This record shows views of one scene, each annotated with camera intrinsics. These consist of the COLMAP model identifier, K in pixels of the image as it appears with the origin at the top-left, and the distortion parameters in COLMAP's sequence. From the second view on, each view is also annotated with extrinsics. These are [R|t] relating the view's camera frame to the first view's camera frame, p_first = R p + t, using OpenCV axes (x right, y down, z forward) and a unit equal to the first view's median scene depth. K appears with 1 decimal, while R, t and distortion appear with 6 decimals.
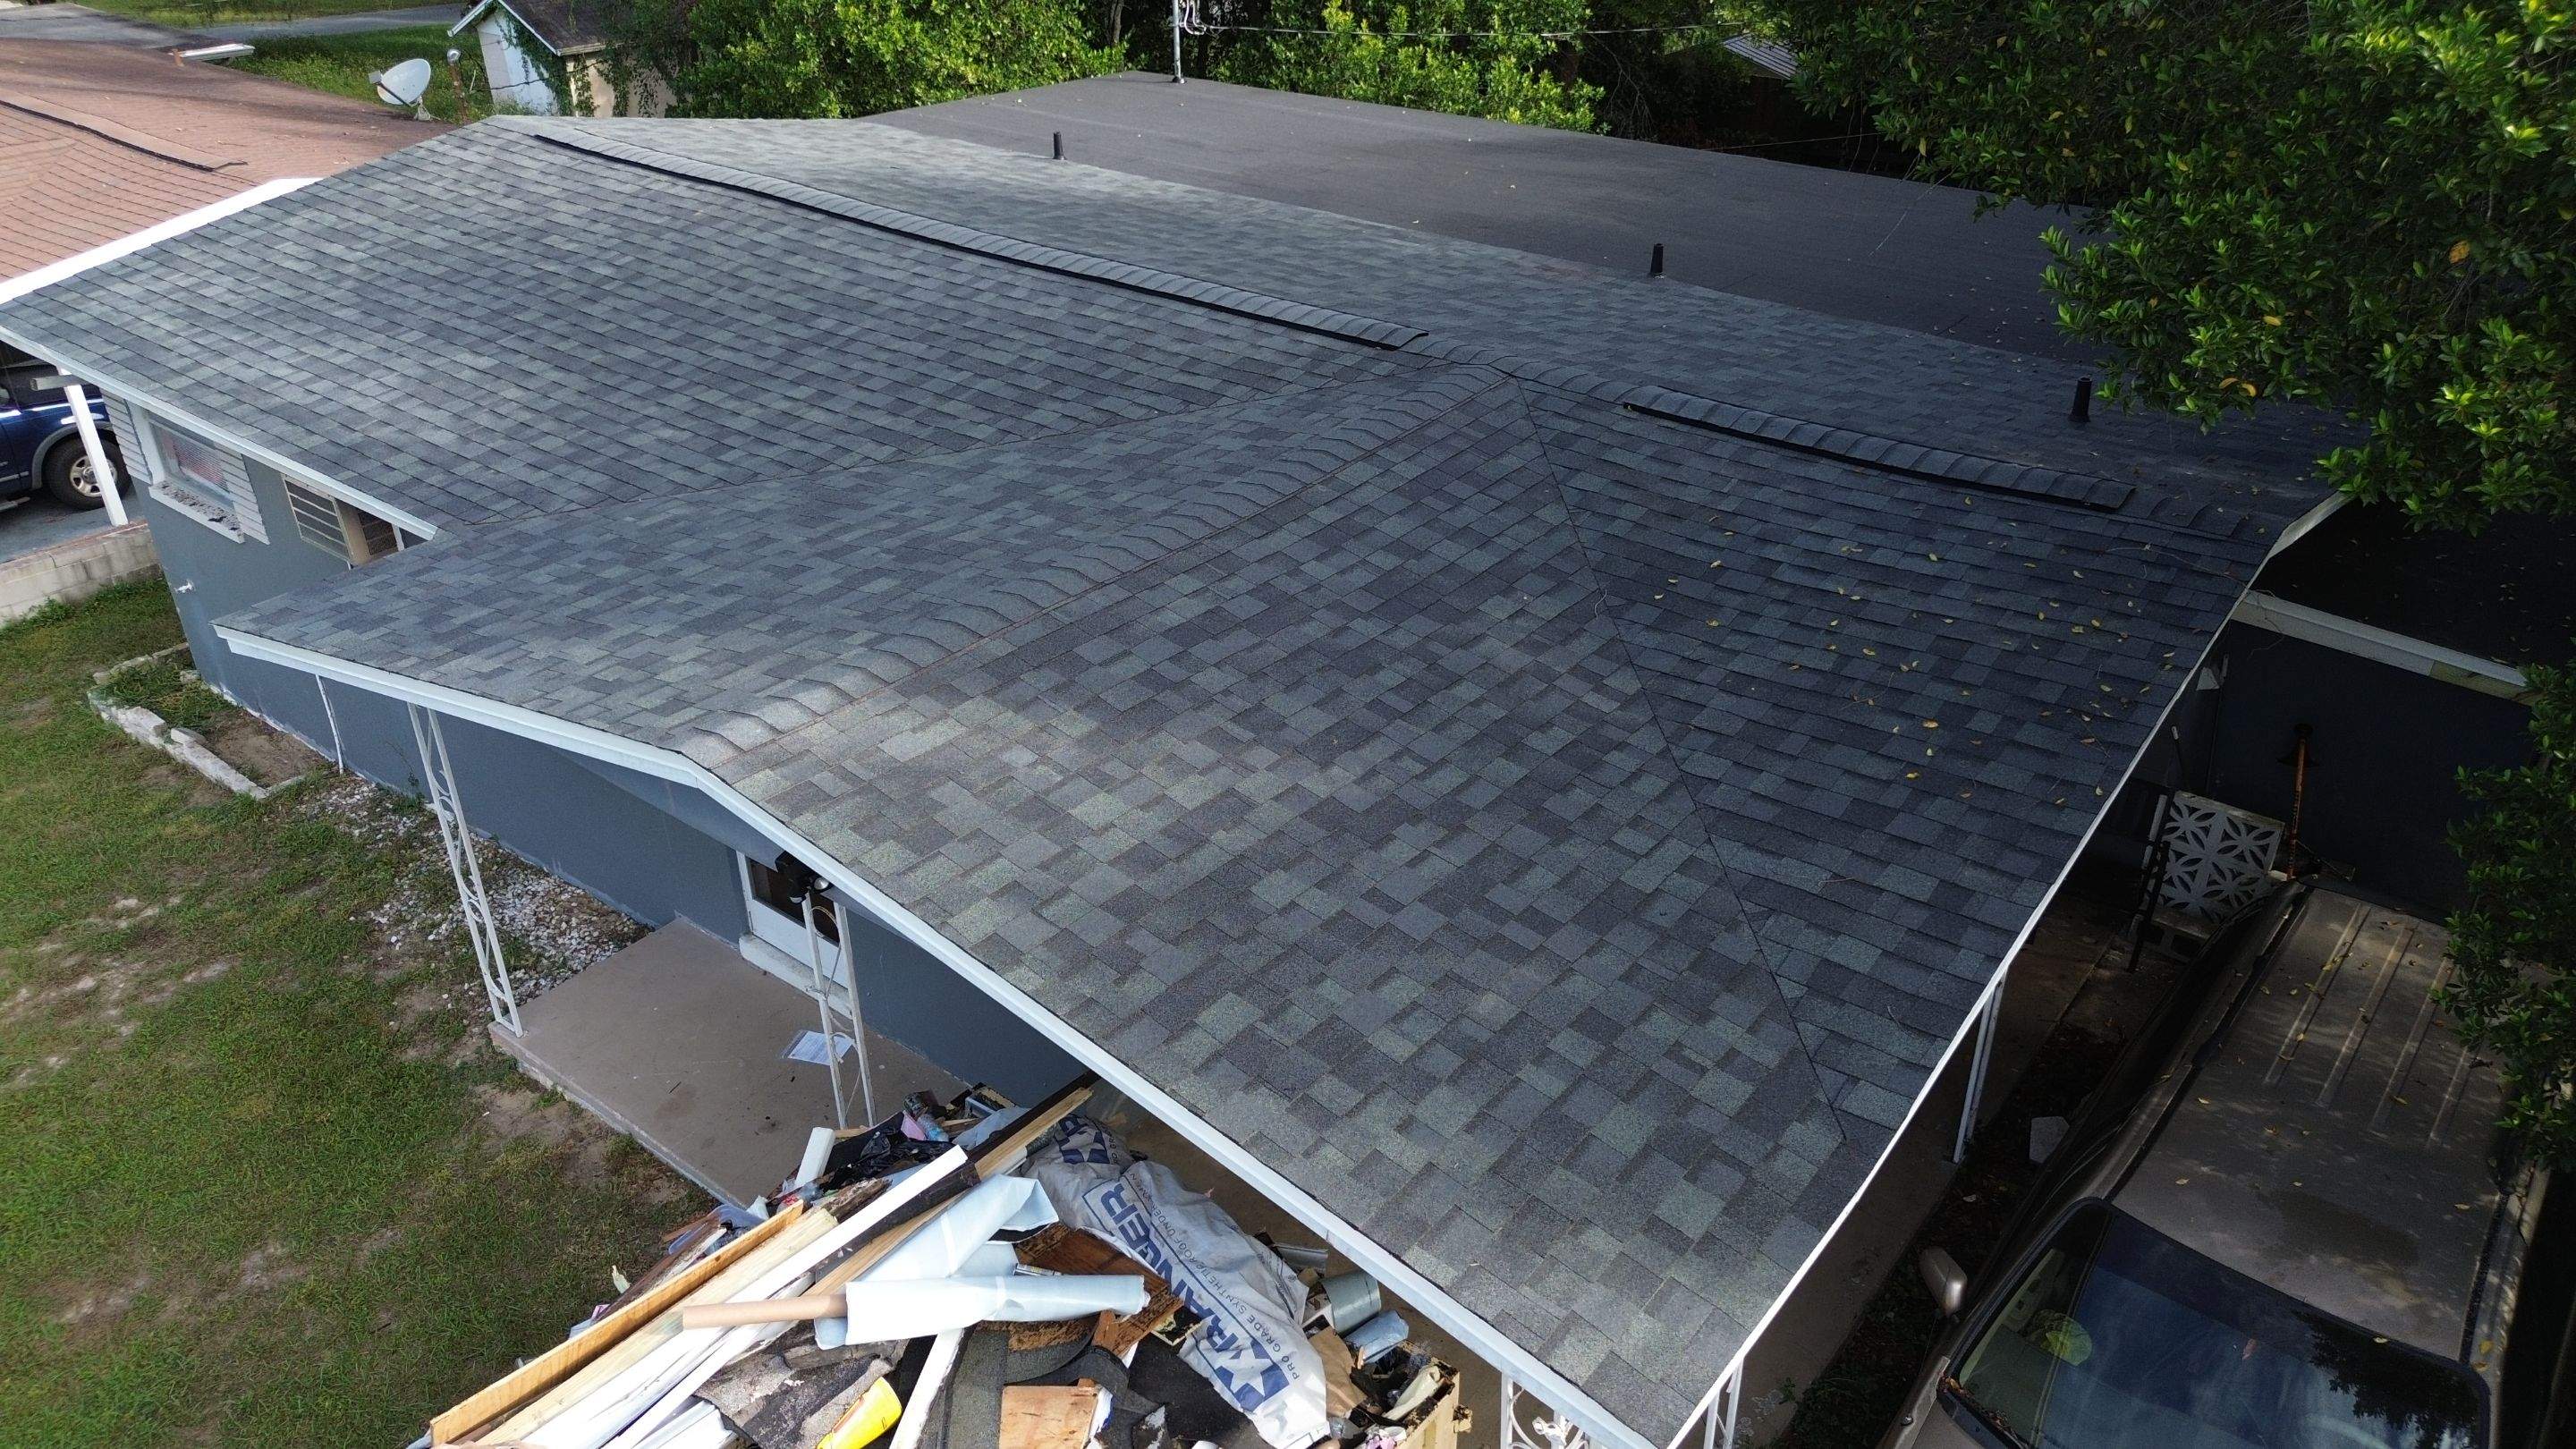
lens RADIAL K [[1832.0, 0, 1293.6], [0, 1832.0, 715.3], [0, 0, 1]] dist [0.072331, -0.073759]
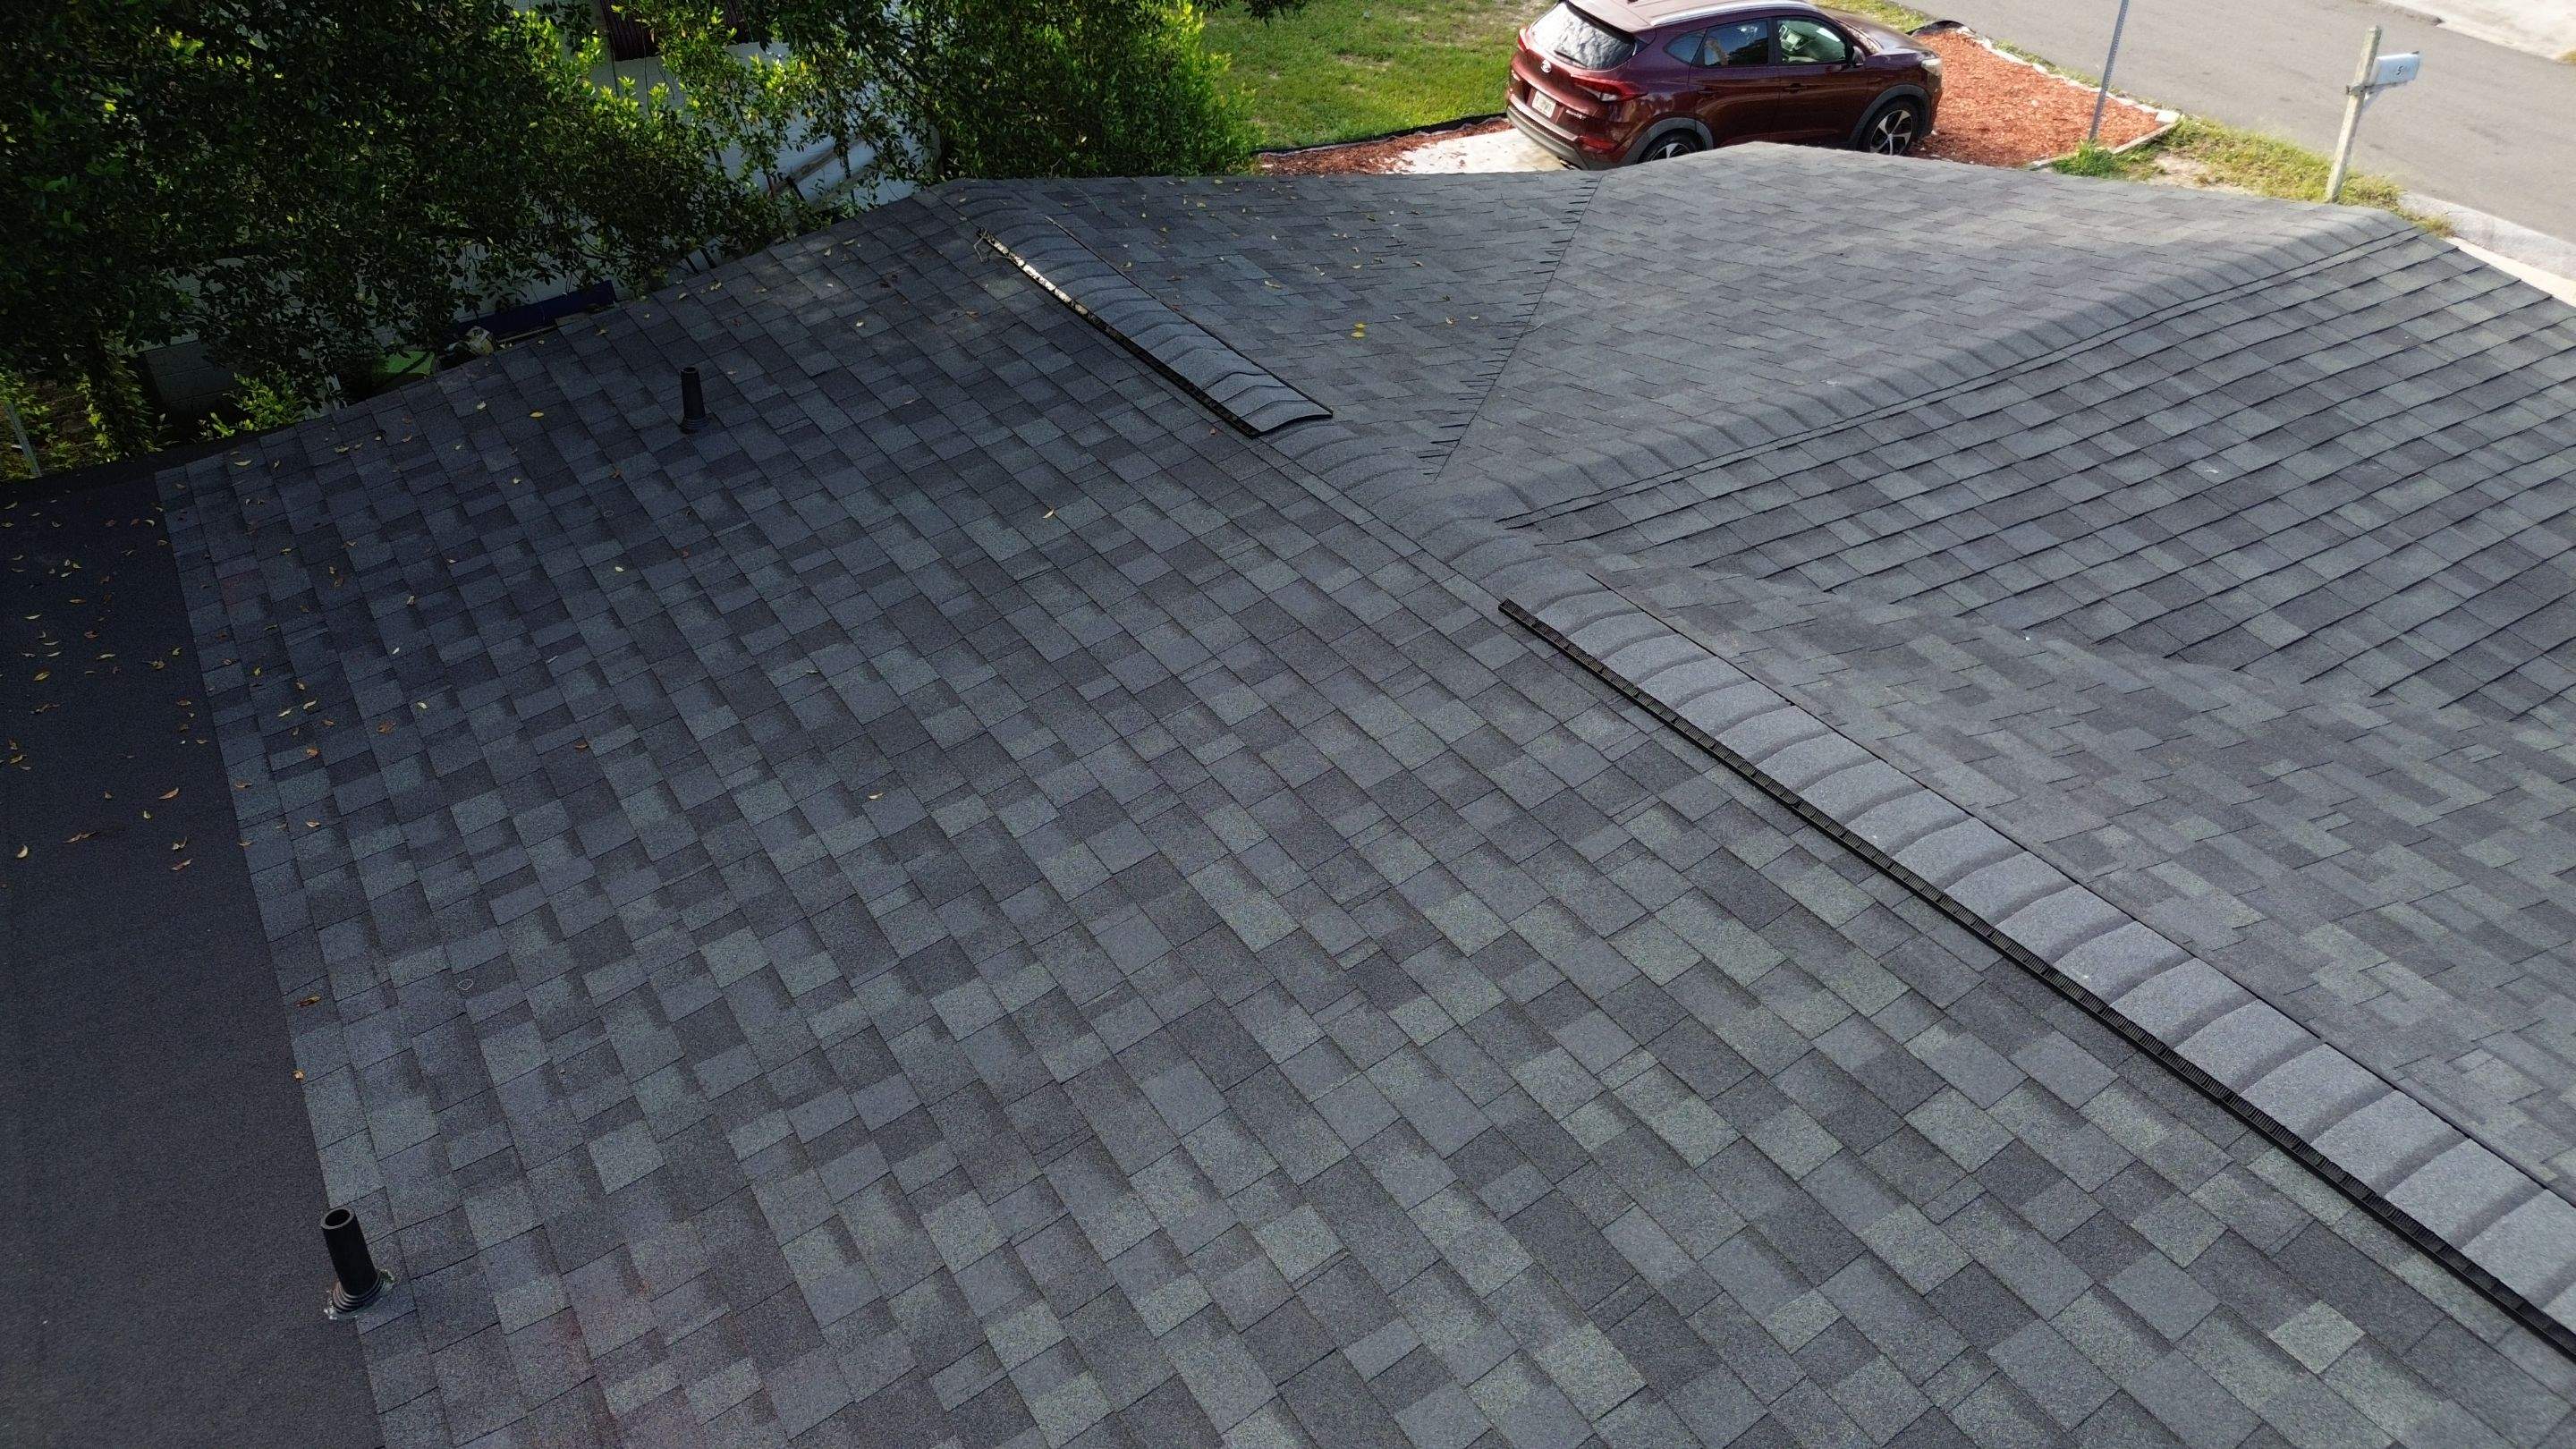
lens RADIAL K [[1837.9, 0, 1302.1], [0, 1837.9, 719.1], [0, 0, 1]] dist [0.055203, -0.053934]
pose [[-0.943044, -0.174615, 0.283156, -0.030549], [0.174157, 0.466069, 0.867438, -0.711652], [-0.283438, 0.867346, -0.409113, 1.356719]]
